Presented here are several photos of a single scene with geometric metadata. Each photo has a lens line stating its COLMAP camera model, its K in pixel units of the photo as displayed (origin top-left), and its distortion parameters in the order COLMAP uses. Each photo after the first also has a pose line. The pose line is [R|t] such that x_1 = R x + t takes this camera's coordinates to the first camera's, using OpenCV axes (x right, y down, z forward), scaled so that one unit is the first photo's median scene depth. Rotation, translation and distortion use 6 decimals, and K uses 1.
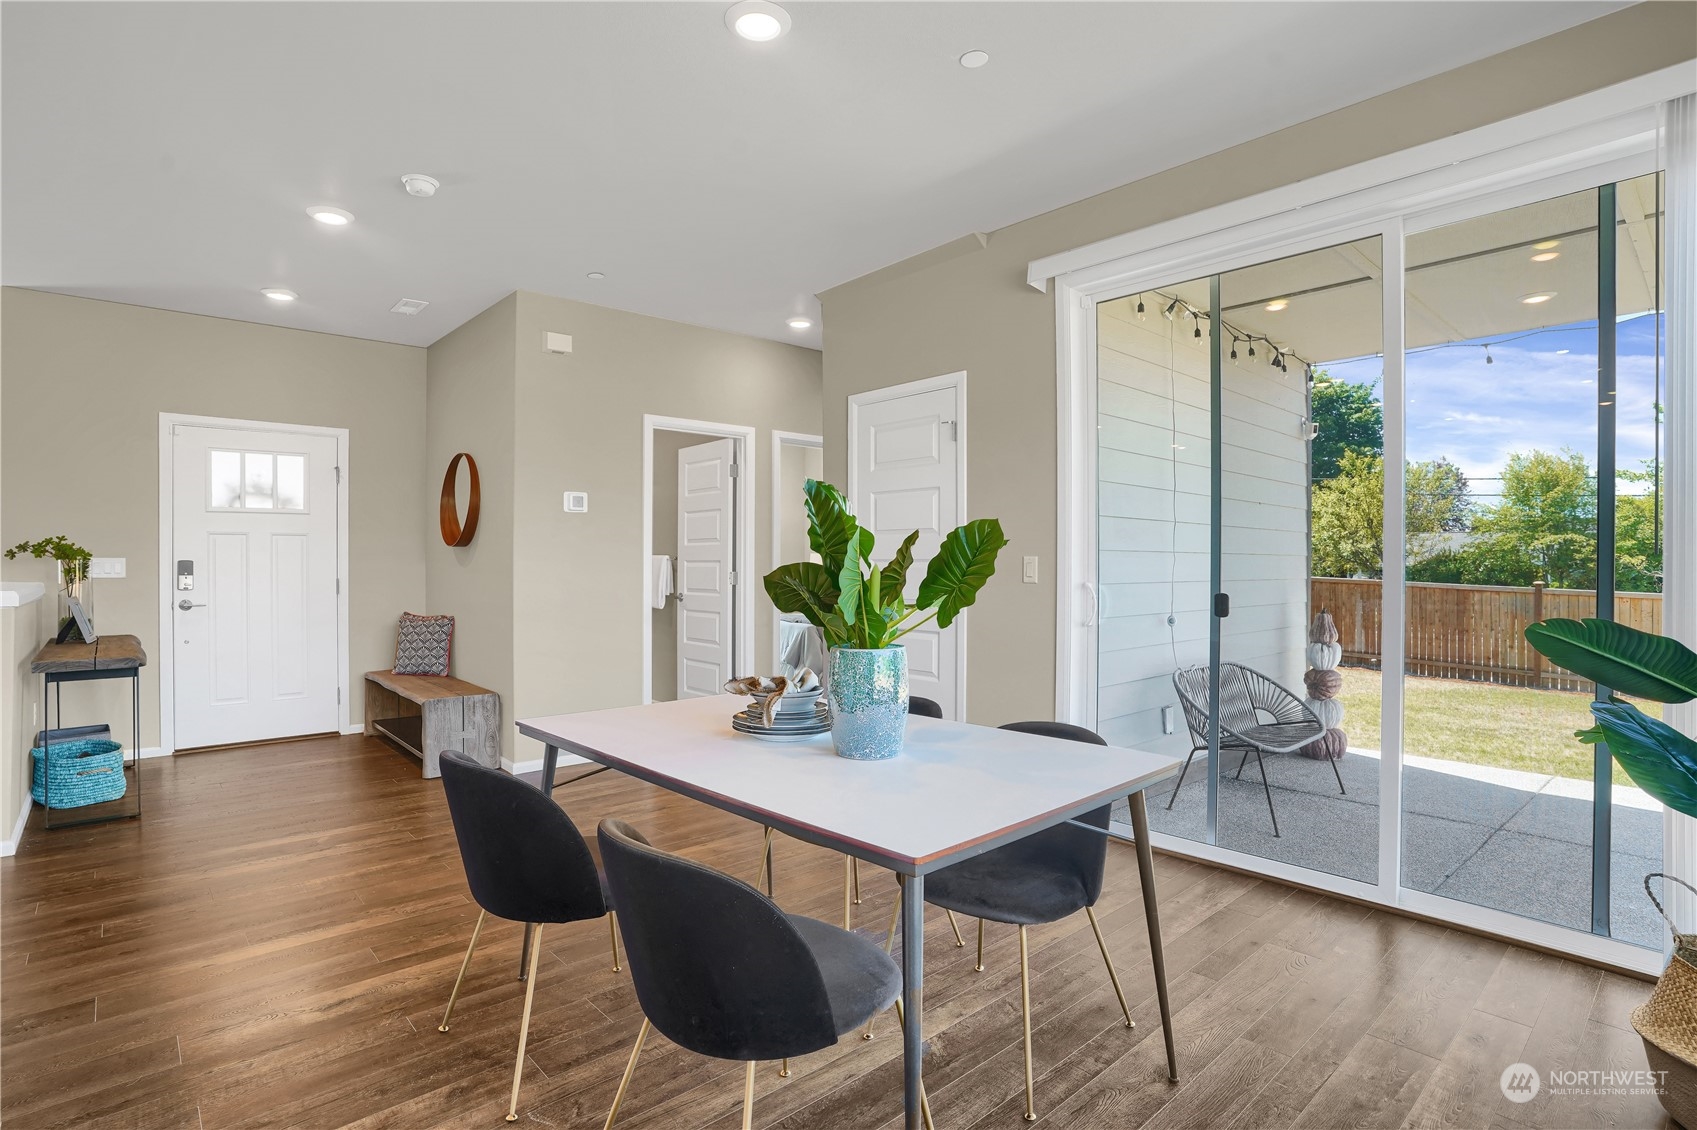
lens RADIAL K [[884.8, 0, 860.2], [0, 884.8, 565.1], [0, 0, 1]] dist [-0.059401, 0.025750]
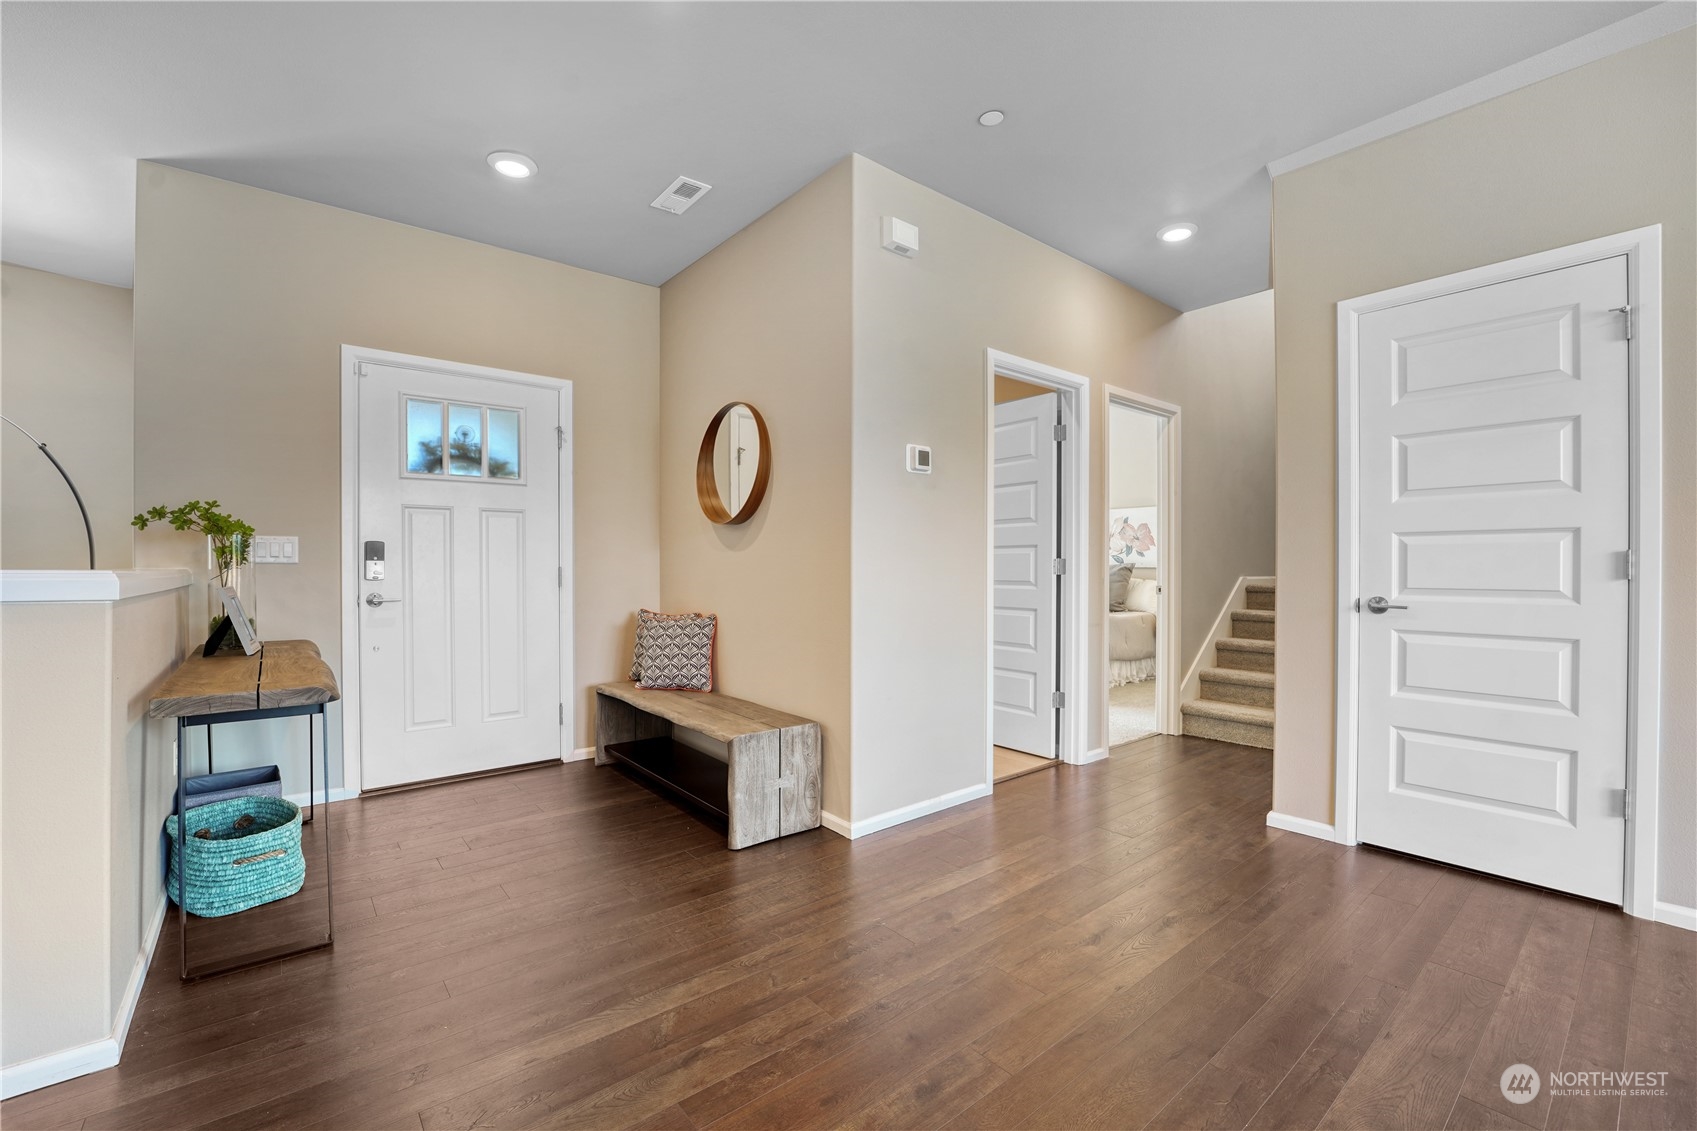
lens RADIAL K [[713.4, 0, 850.0], [0, 713.4, 569.7], [0, 0, 1]] dist [-0.021737, 0.000727]
pose [[0.999621, 0.000819, -0.027526, -0.380781], [-0.000810, 1.000000, 0.000340, 0.021403], [0.027527, -0.000317, 0.999621, 0.425084]]
